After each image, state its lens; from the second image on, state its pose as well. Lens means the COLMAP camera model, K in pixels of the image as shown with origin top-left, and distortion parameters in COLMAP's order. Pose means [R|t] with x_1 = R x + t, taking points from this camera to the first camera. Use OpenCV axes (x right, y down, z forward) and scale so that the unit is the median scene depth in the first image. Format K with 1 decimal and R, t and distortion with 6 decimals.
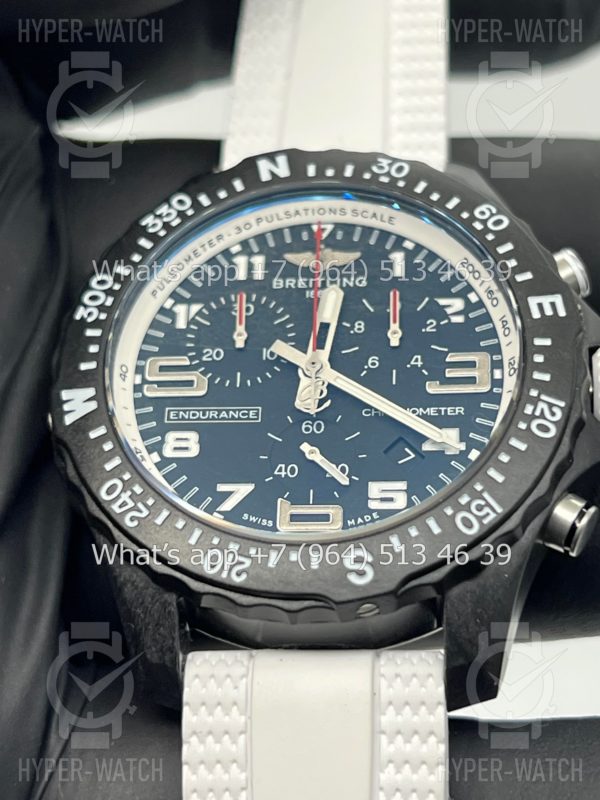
lens RADIAL K [[1863.3, 0, 300.7], [0, 1863.3, 391.2], [0, 0, 1]] dist [0.341612, 0.000000]
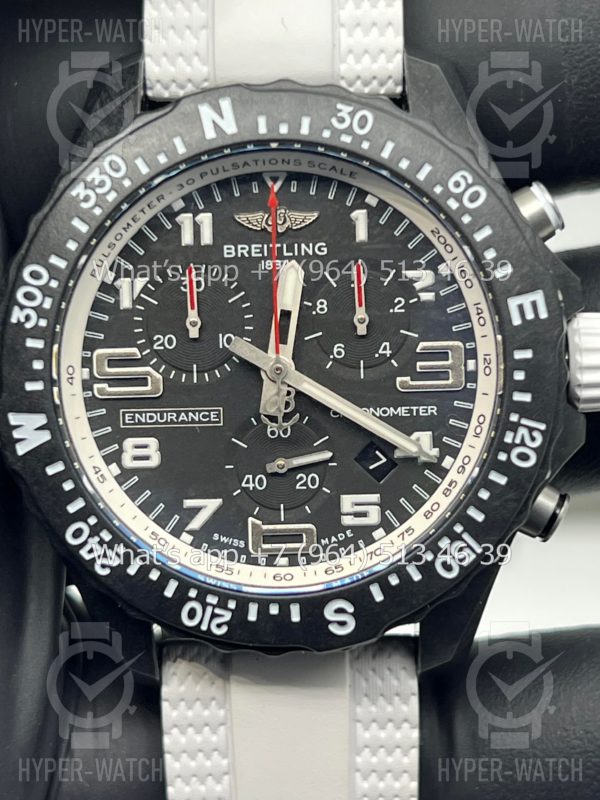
lens RADIAL K [[1863.3, 0, 294.5], [0, 1863.3, 399.5], [0, 0, 1]] dist [0.341612, 0.000000]
pose [[0.993881, -0.065685, 0.088806, -0.068801], [0.010123, 0.854762, 0.518921, -0.486876], [-0.109994, -0.514847, 0.850196, 0.197190]]
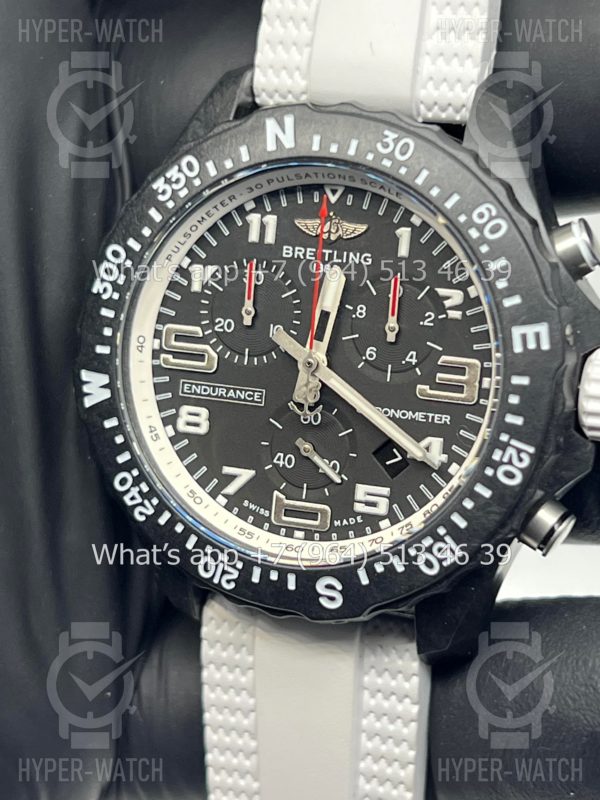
lens RADIAL K [[1863.3, 0, 304.4], [0, 1863.3, 400.5], [0, 0, 1]] dist [0.341612, 0.000000]
pose [[0.972721, 0.071959, -0.220537, 0.234357], [0.061575, 0.836483, 0.544522, -0.561635], [0.223659, -0.543247, 0.809234, 0.150671]]
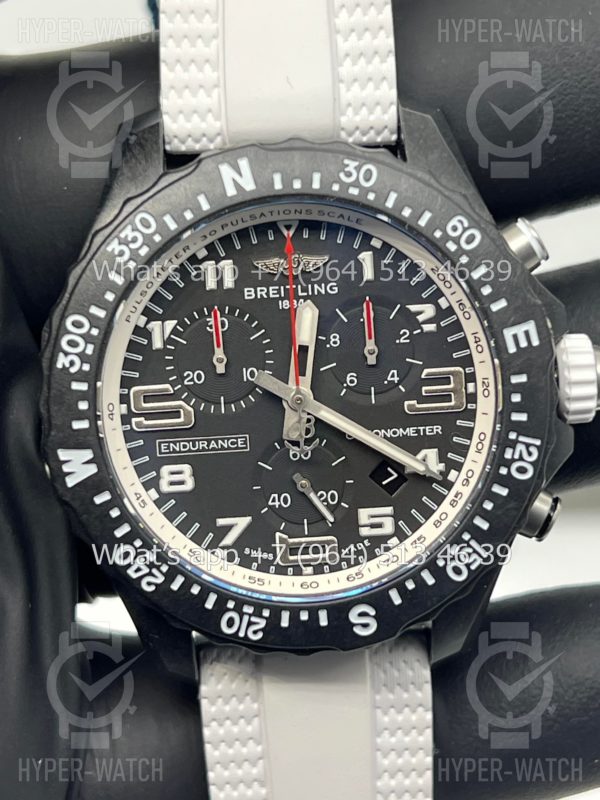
lens RADIAL K [[1863.3, 0, 294.3], [0, 1863.3, 399.0], [0, 0, 1]] dist [0.341612, 0.000000]
pose [[0.986124, -0.108720, 0.125459, -0.125365], [0.020963, 0.831221, 0.555547, -0.590749], [-0.164684, -0.545208, 0.821965, 0.149476]]
